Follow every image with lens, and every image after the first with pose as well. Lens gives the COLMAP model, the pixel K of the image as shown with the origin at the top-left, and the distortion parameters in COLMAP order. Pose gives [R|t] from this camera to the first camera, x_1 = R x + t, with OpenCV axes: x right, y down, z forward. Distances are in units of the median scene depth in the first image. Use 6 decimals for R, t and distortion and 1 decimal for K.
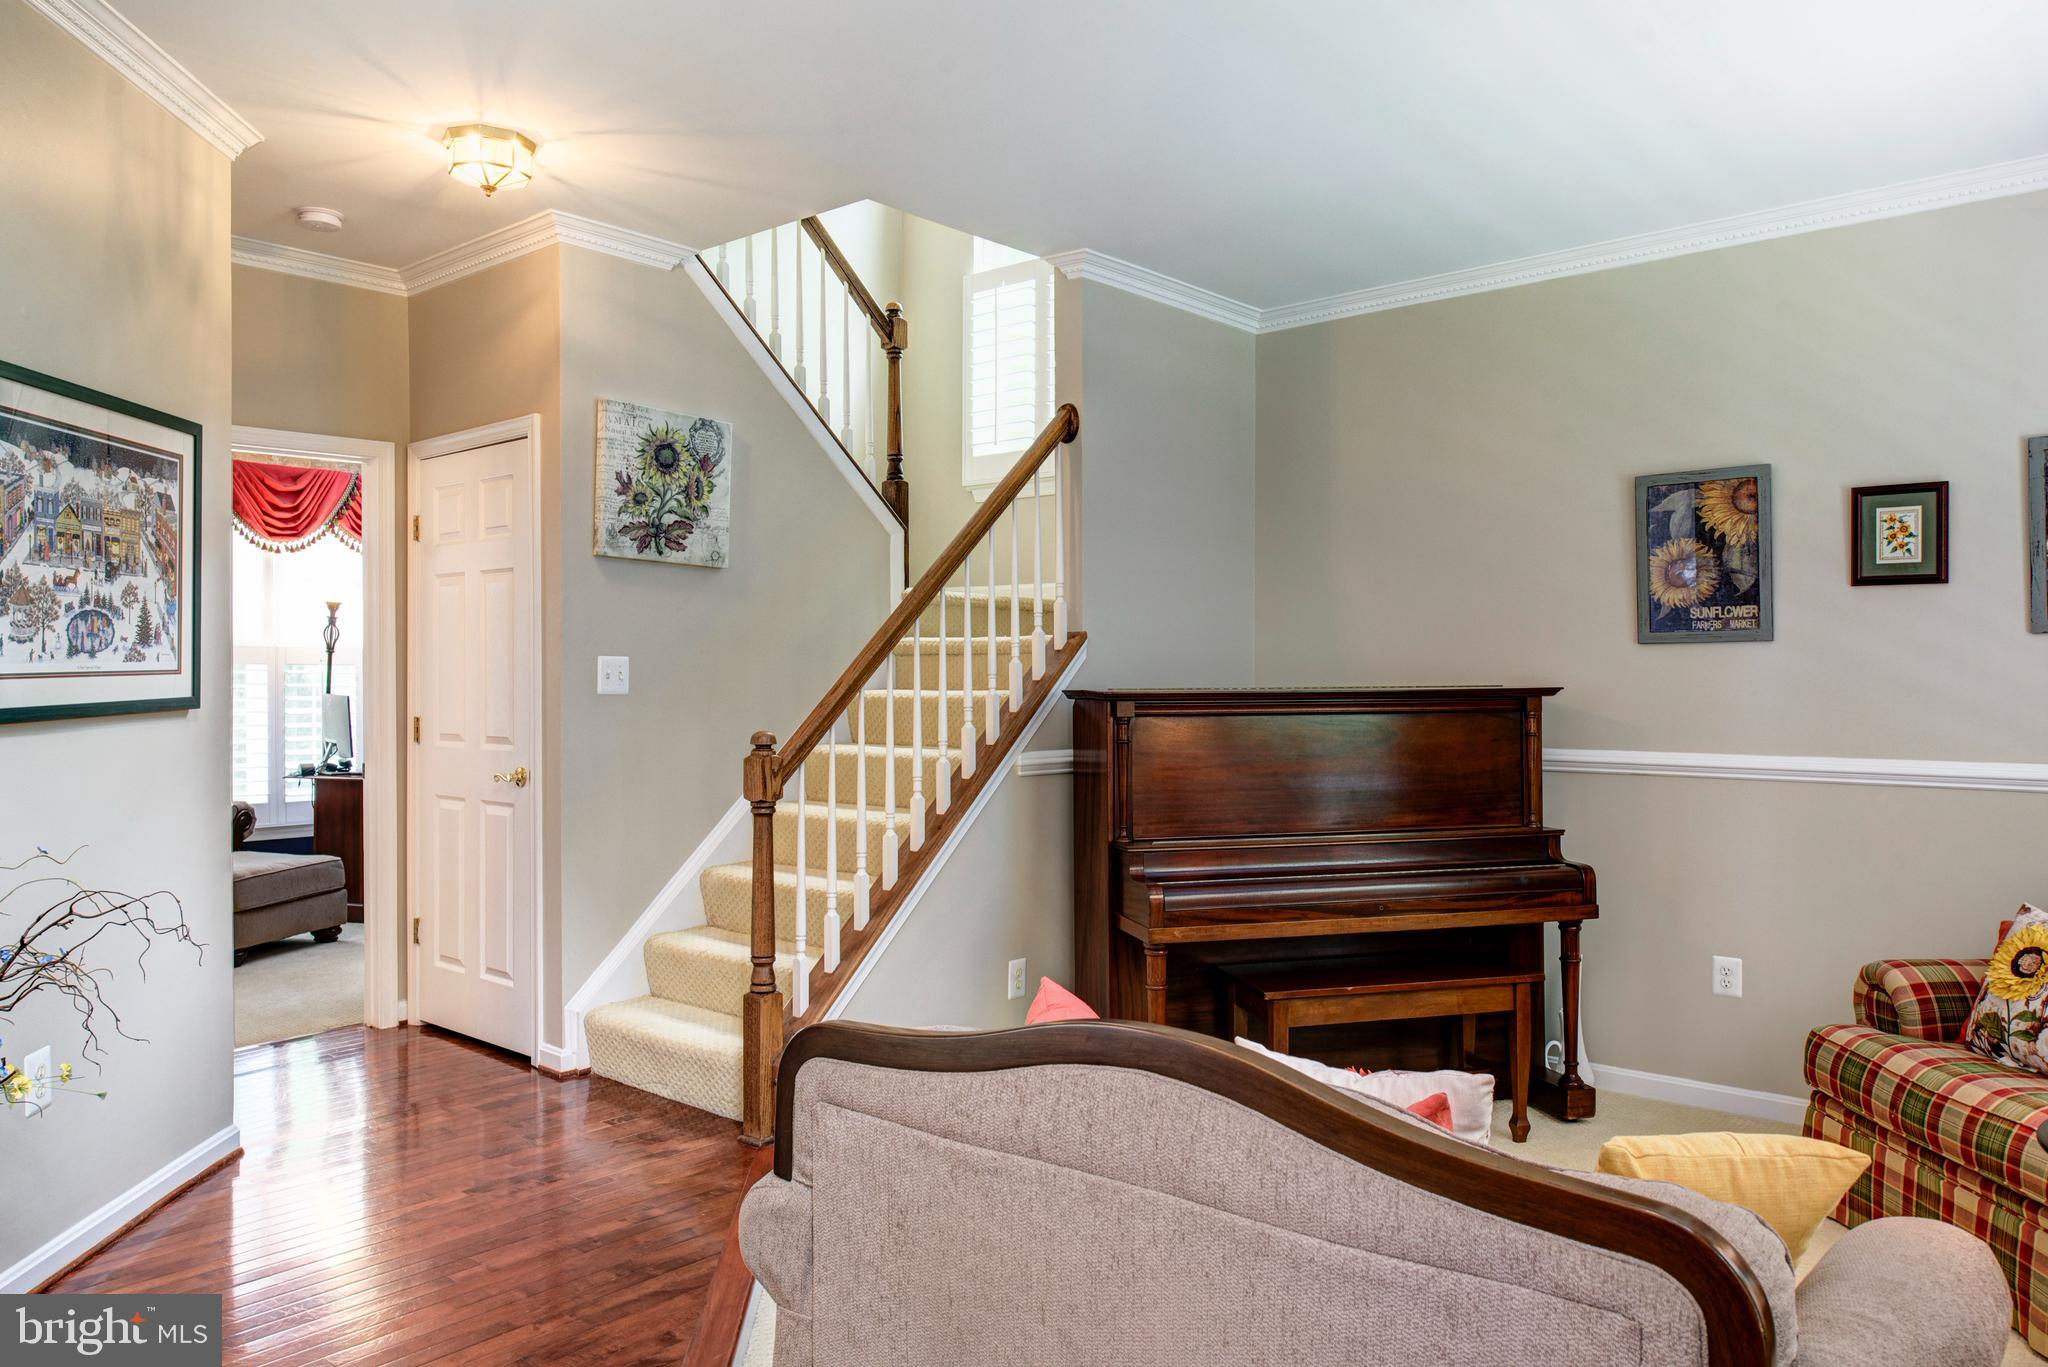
lens RADIAL K [[1377.0, 0, 1025.3], [0, 1377.0, 641.0], [0, 0, 1]] dist [0.002916, -0.005022]
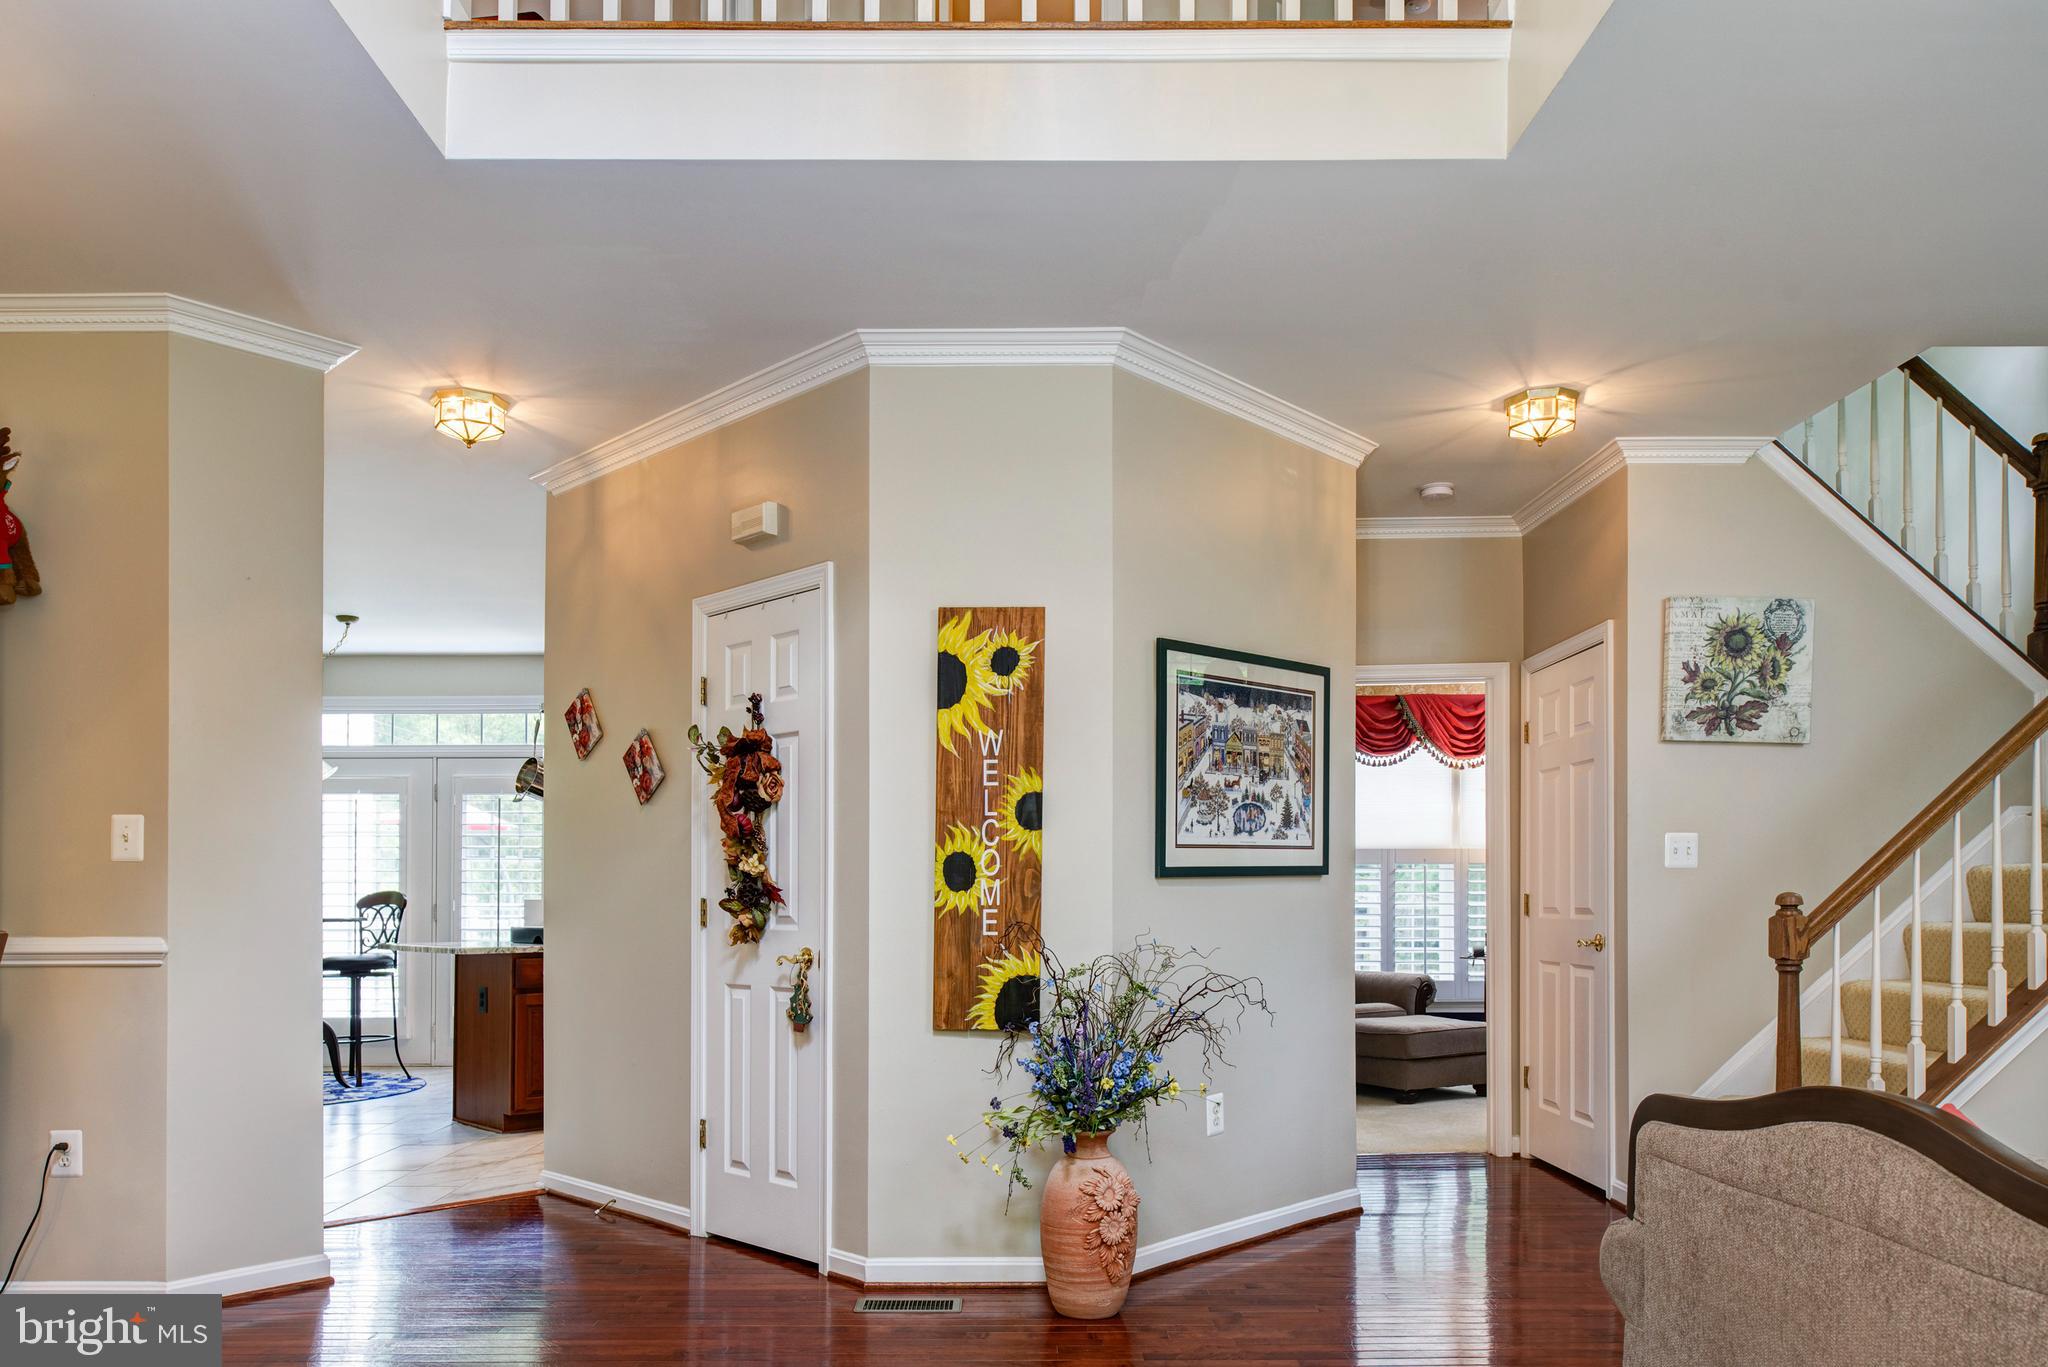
lens RADIAL K [[1394.3, 0, 1027.2], [0, 1394.3, 714.6], [0, 0, 1]] dist [0.005621, -0.004805]
pose [[0.655539, -0.102980, -0.748107, 0.231474], [0.023673, 0.992974, -0.115943, 0.041255], [0.754791, 0.058295, 0.653370, -0.120769]]
